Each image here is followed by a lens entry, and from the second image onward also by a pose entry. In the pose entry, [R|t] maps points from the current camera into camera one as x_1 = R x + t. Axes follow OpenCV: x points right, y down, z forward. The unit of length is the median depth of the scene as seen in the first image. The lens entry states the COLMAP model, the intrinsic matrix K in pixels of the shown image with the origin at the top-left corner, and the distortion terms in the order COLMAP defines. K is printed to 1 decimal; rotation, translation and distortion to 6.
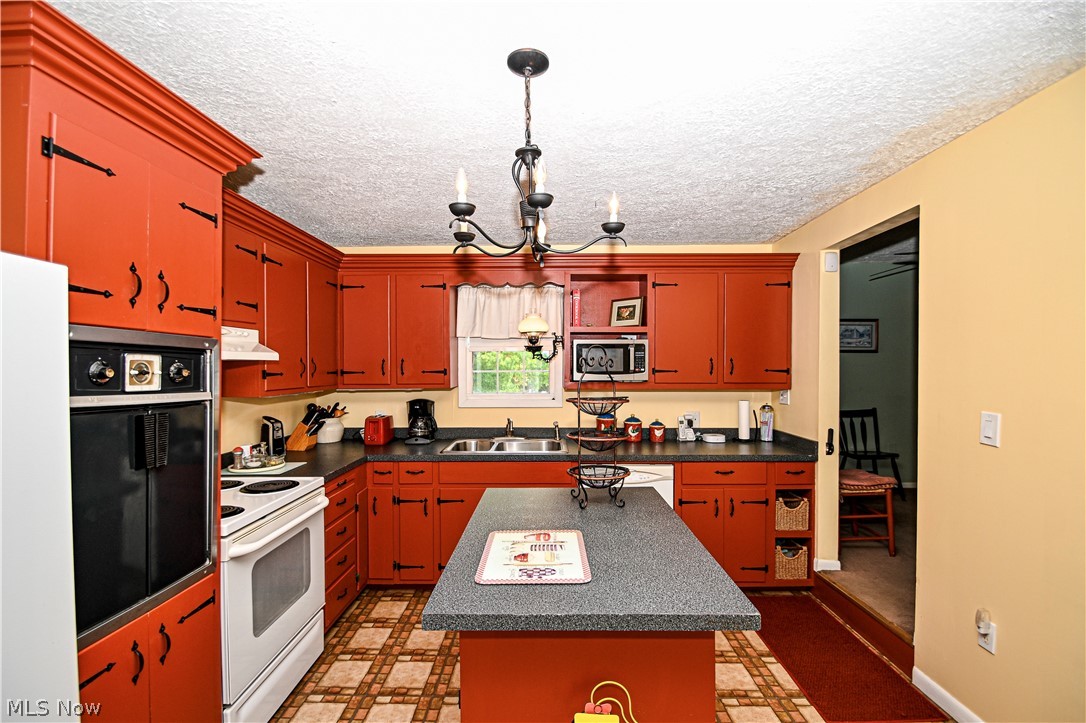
lens RADIAL K [[500.9, 0, 544.7], [0, 500.9, 367.4], [0, 0, 1]] dist [0.021580, -0.019061]
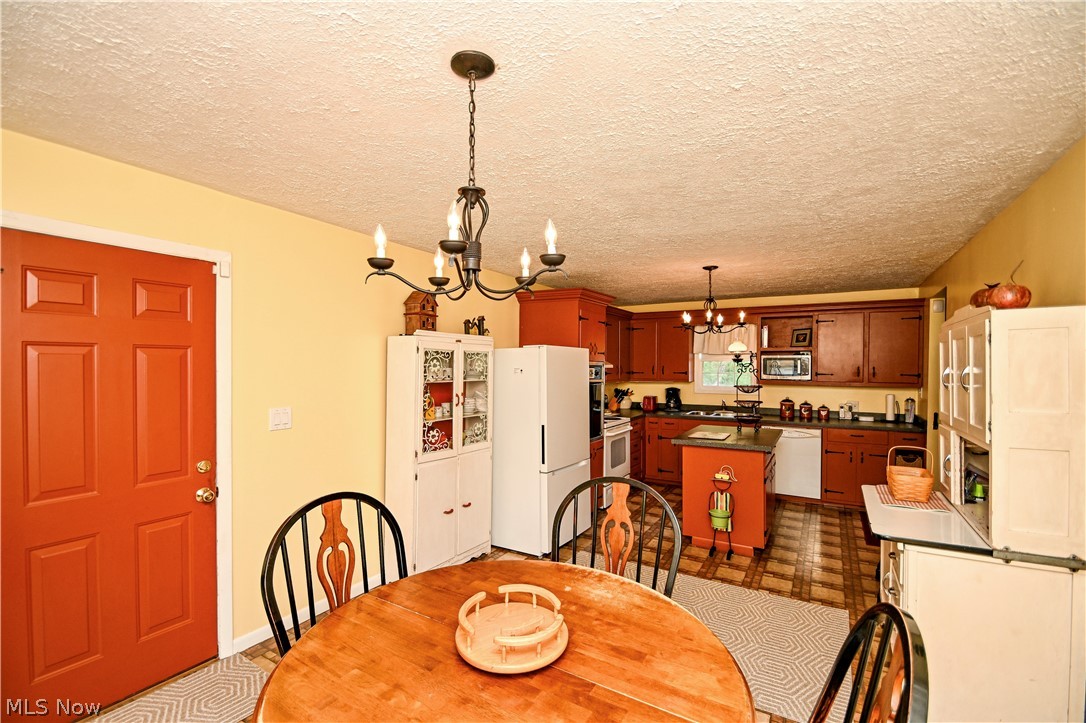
lens RADIAL K [[469.1, 0, 539.3], [0, 469.1, 369.4], [0, 0, 1]] dist [-0.001088, -0.000153]
pose [[0.865429, 0.008456, -0.500960, 0.203256], [-0.006313, 0.999962, 0.005972, -0.011862], [0.500991, -0.002005, 0.865450, -0.782208]]
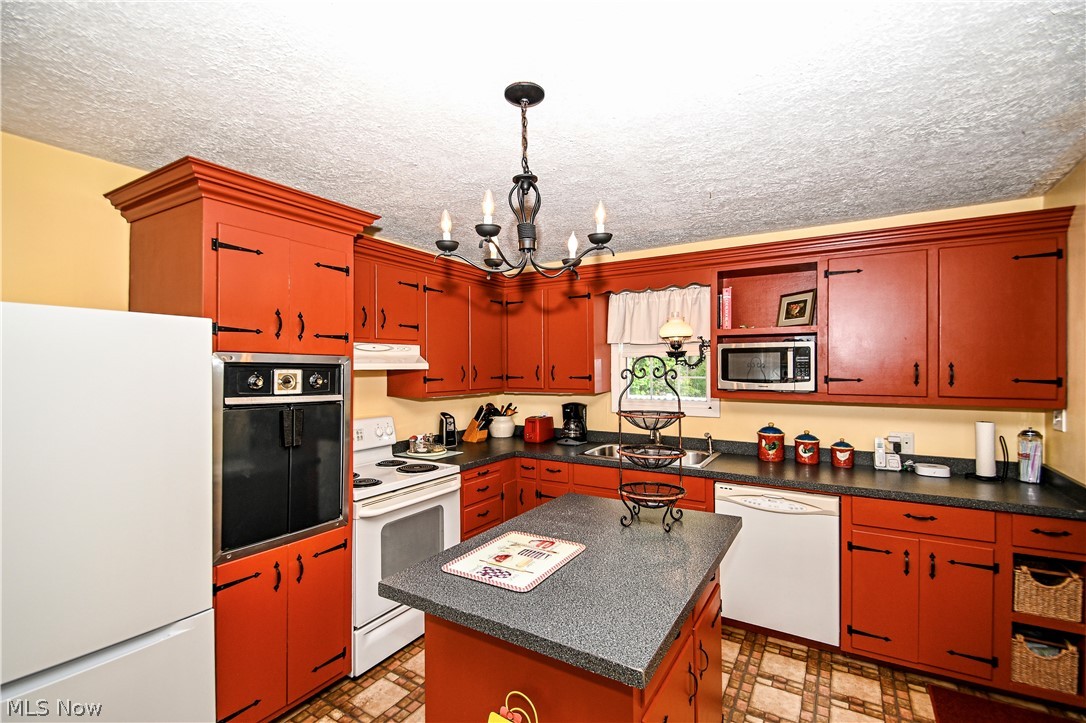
lens RADIAL K [[495.4, 0, 518.9], [0, 495.4, 364.7], [0, 0, 1]] dist [0.032256, -0.018367]
pose [[0.848090, -0.003633, -0.529840, 0.226936], [0.000566, 0.999982, -0.005951, -0.012394], [0.529852, 0.004747, 0.848077, 0.045270]]
